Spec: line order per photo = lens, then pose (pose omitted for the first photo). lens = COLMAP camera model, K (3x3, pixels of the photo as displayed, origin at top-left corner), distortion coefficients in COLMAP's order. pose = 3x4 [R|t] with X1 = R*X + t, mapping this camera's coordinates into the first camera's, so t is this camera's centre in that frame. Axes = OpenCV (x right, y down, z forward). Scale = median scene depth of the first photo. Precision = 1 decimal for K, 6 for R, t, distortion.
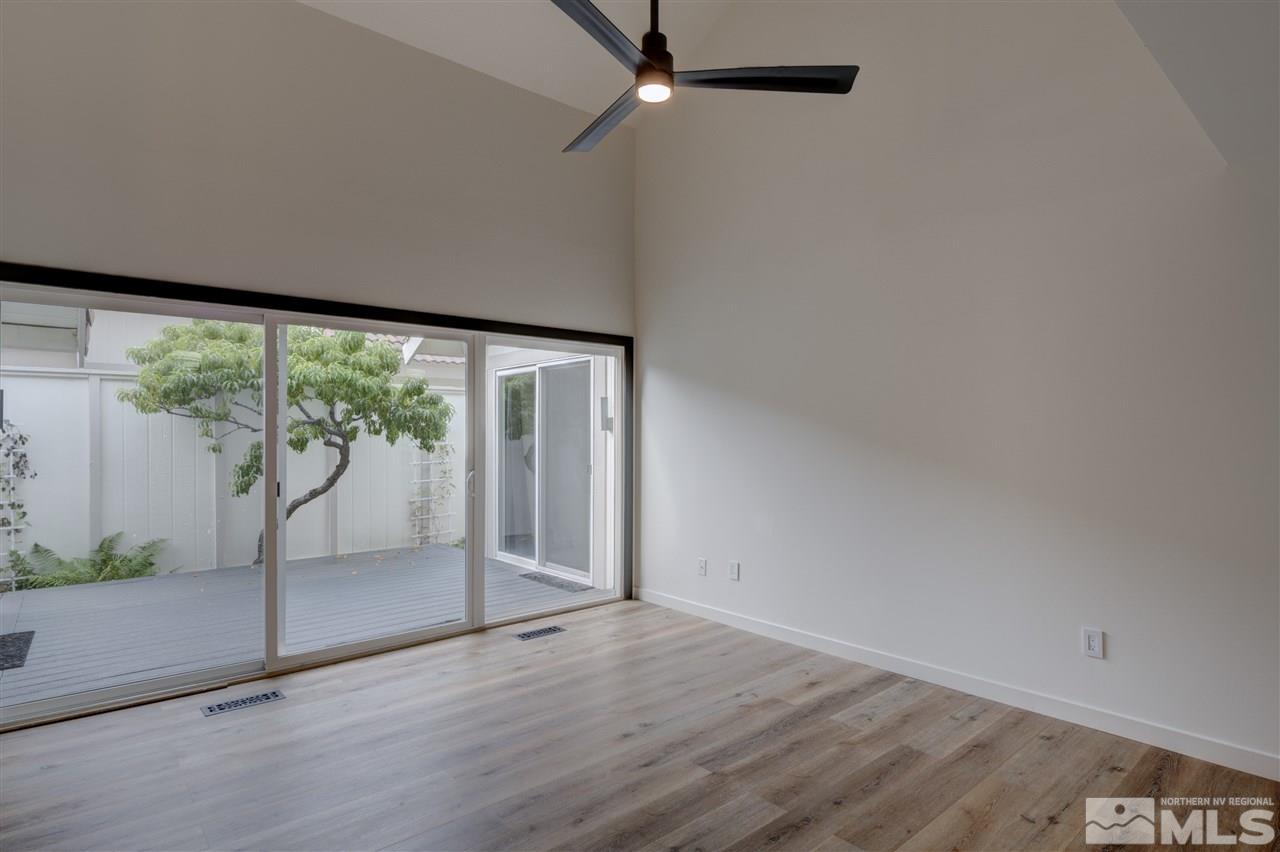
lens RADIAL K [[668.4, 0, 640.0], [0, 668.4, 426.0], [0, 0, 1]] dist [-0.001598, -0.000526]
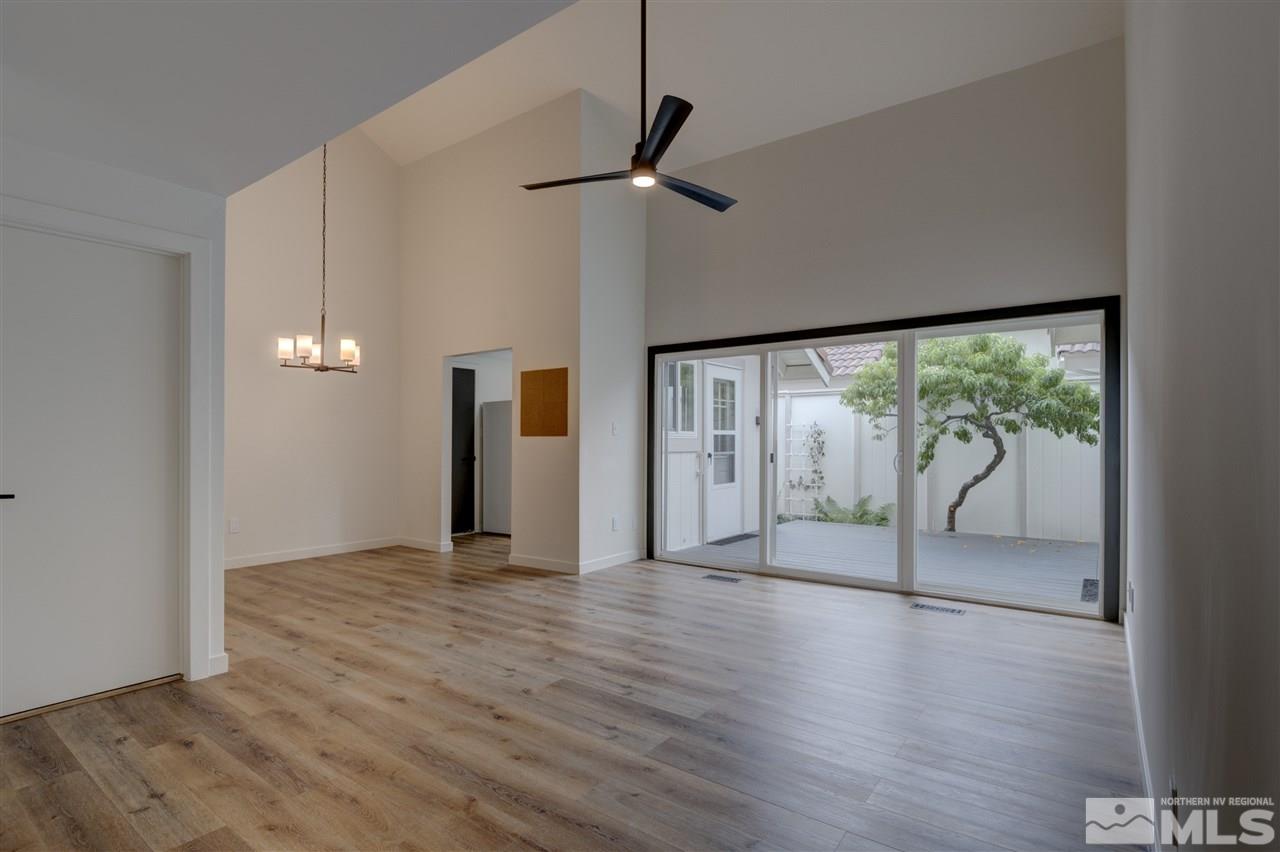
lens RADIAL K [[616.5, 0, 671.1], [0, 616.5, 434.7], [0, 0, 1]] dist [0.002677, -0.012383]
pose [[0.248632, -0.005347, -0.968583, 0.476820], [0.012275, 0.999922, -0.002369, 0.023998], [0.968520, -0.011301, 0.248679, 0.252649]]
